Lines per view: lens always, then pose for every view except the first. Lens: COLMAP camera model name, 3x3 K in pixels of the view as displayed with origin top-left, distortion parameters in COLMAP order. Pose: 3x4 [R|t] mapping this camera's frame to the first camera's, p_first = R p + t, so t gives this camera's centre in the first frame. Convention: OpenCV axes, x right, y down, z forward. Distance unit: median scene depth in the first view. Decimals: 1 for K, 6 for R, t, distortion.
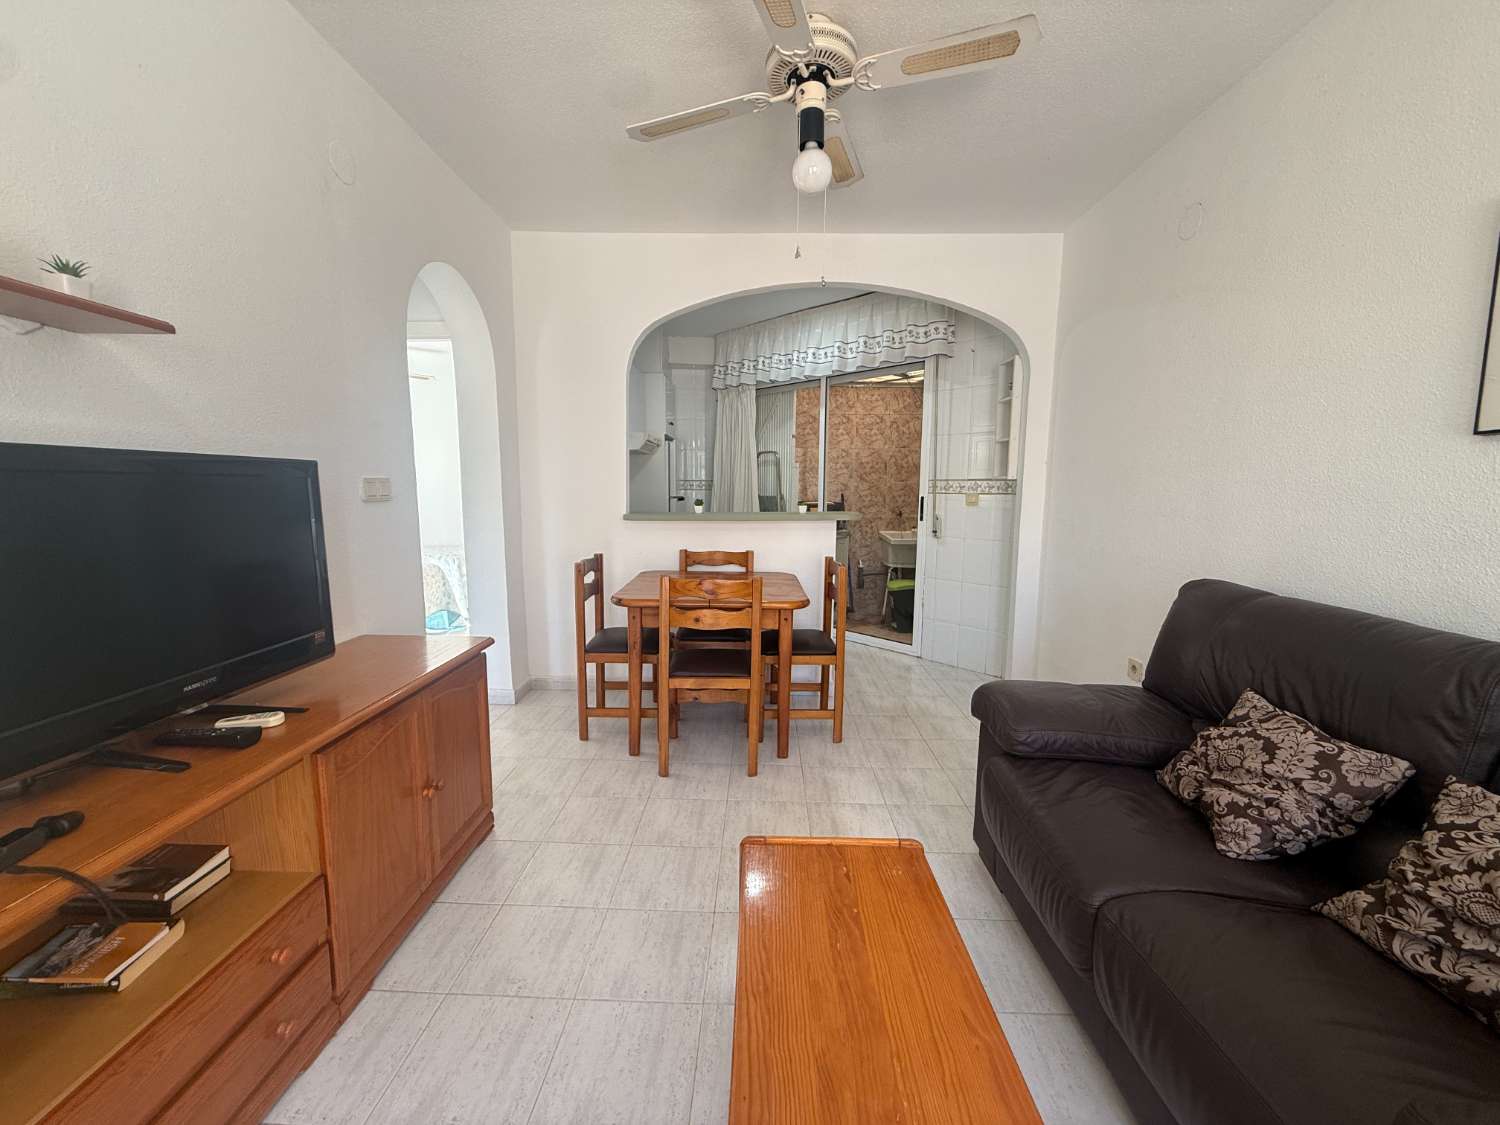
lens RADIAL K [[596.4, 0, 748.1], [0, 596.4, 561.9], [0, 0, 1]] dist [-0.000388, 0.000206]
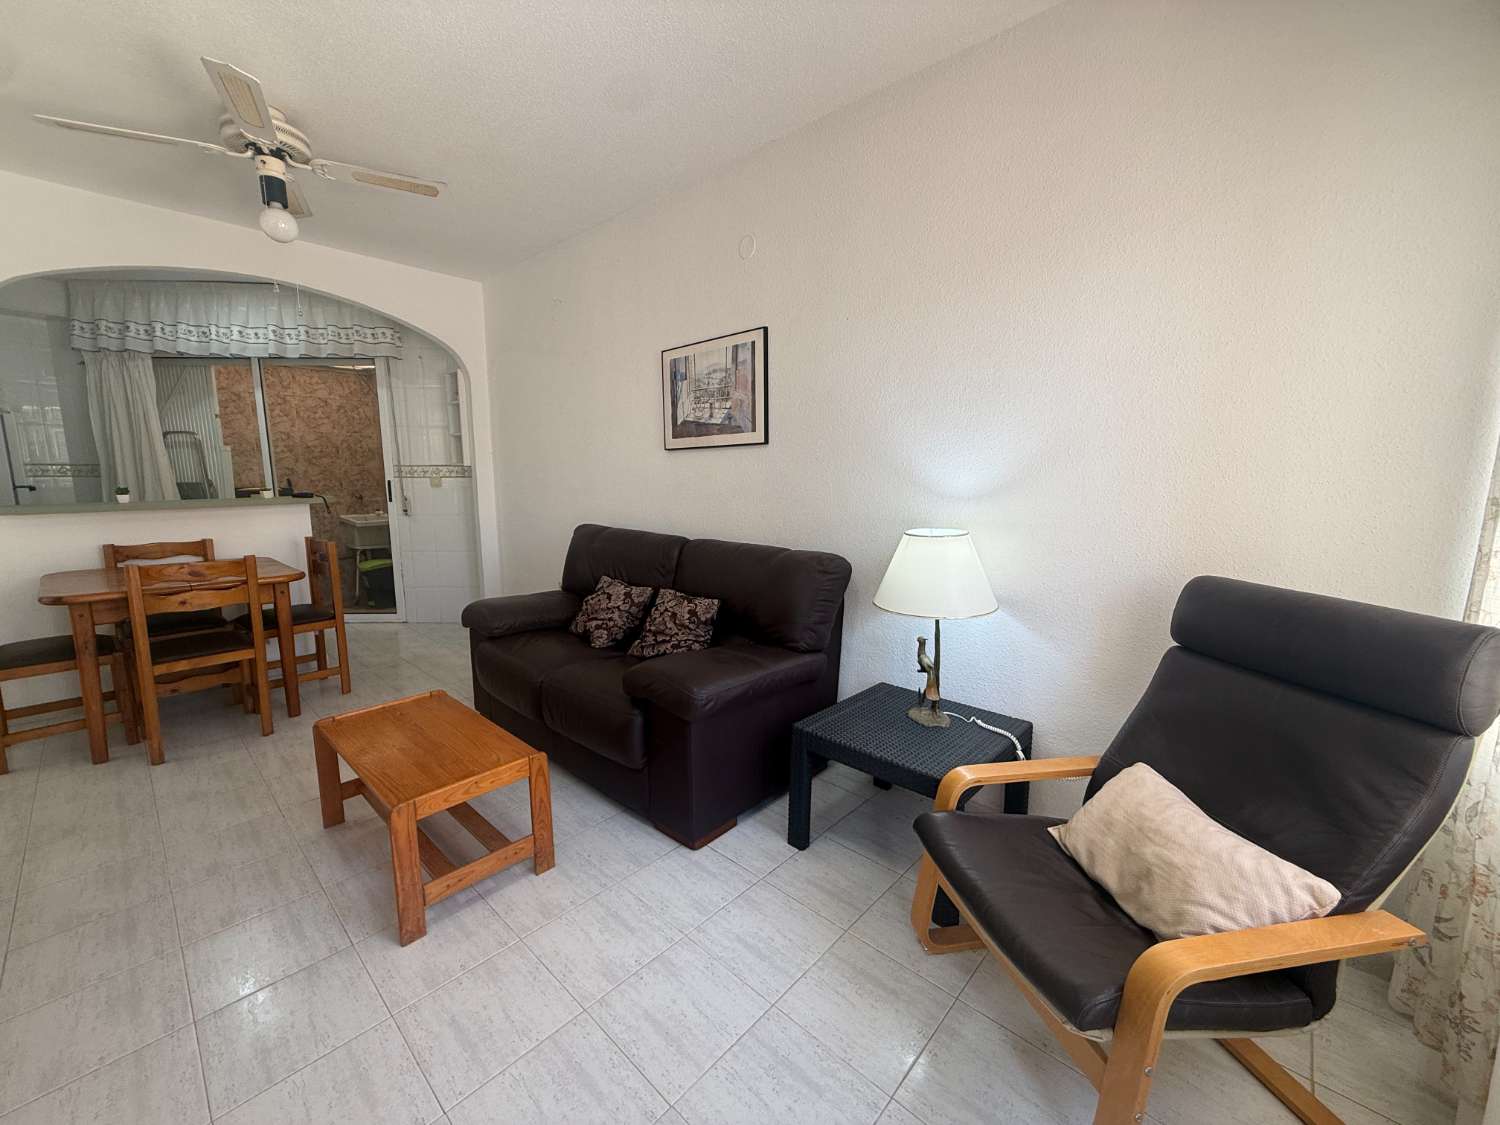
lens RADIAL K [[596.4, 0, 746.7], [0, 596.4, 563.1], [0, 0, 1]] dist [-0.000388, 0.000206]
pose [[0.659412, -0.120256, 0.742101, -0.186735], [0.096315, 0.992502, 0.075249, 0.041664], [-0.745586, 0.021855, 0.666051, -0.402145]]
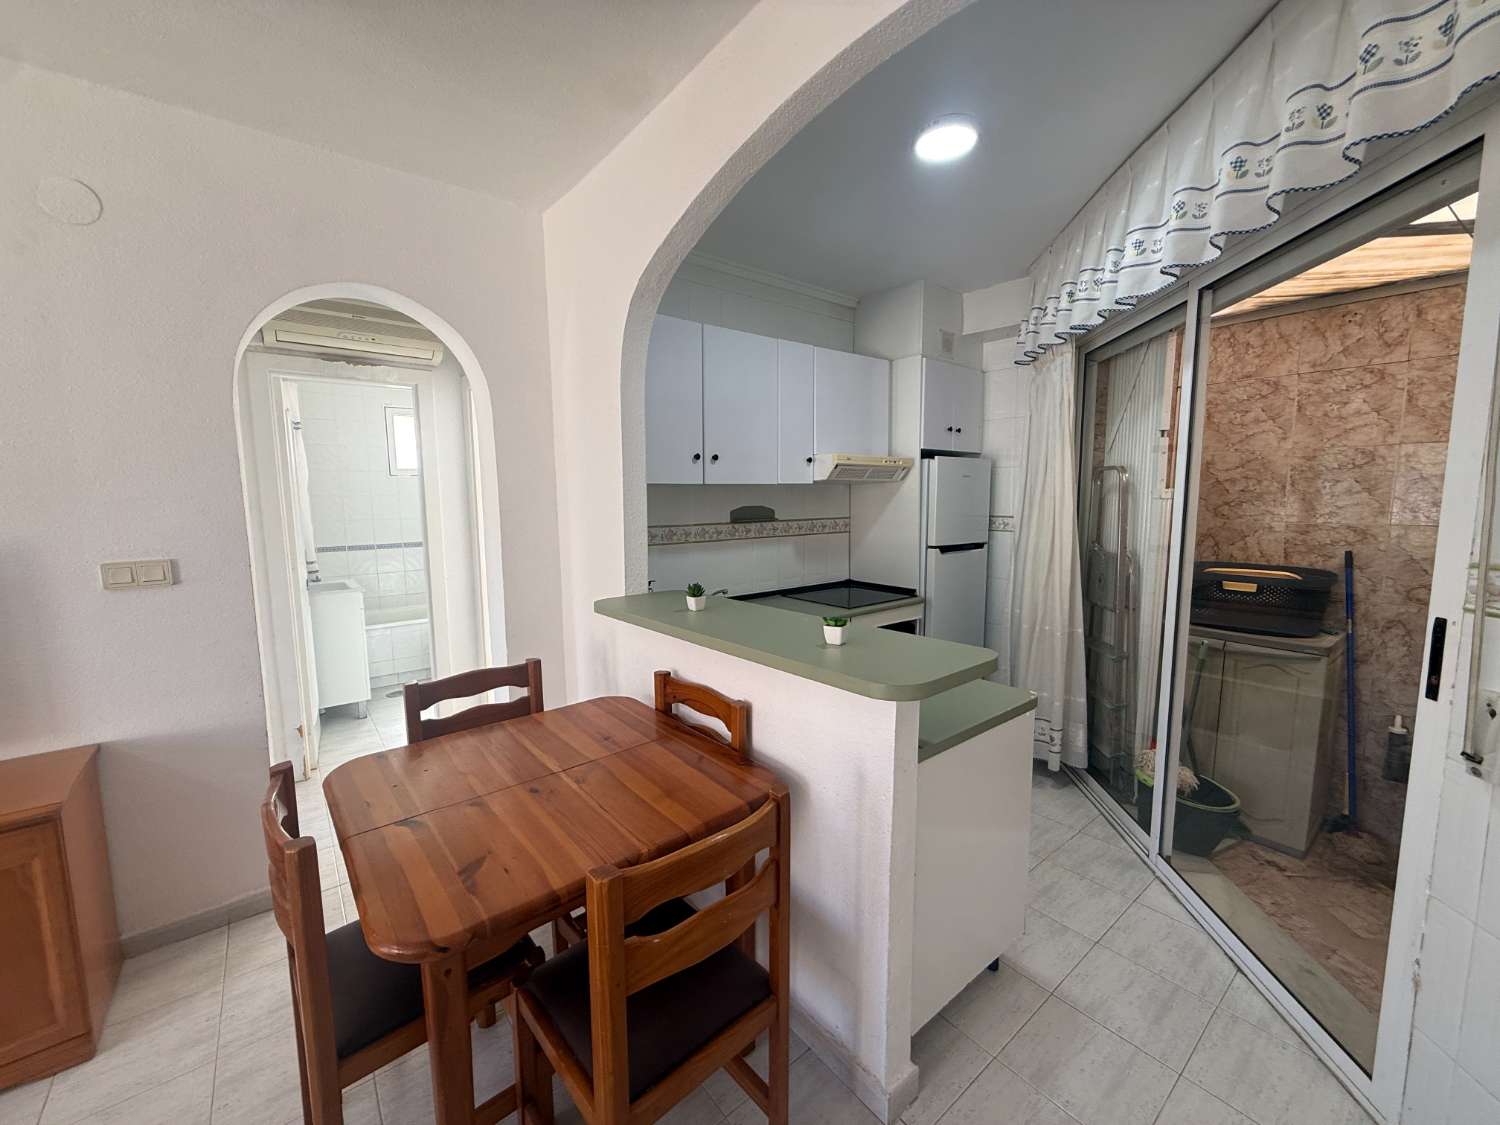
lens RADIAL K [[596.4, 0, 747.3], [0, 596.4, 562.8], [0, 0, 1]] dist [-0.000388, 0.000206]
pose [[0.642422, 0.072045, -0.762957, 0.474800], [-0.080932, 0.996382, 0.025940, -0.187383], [0.762065, 0.045083, 0.645929, 0.896331]]
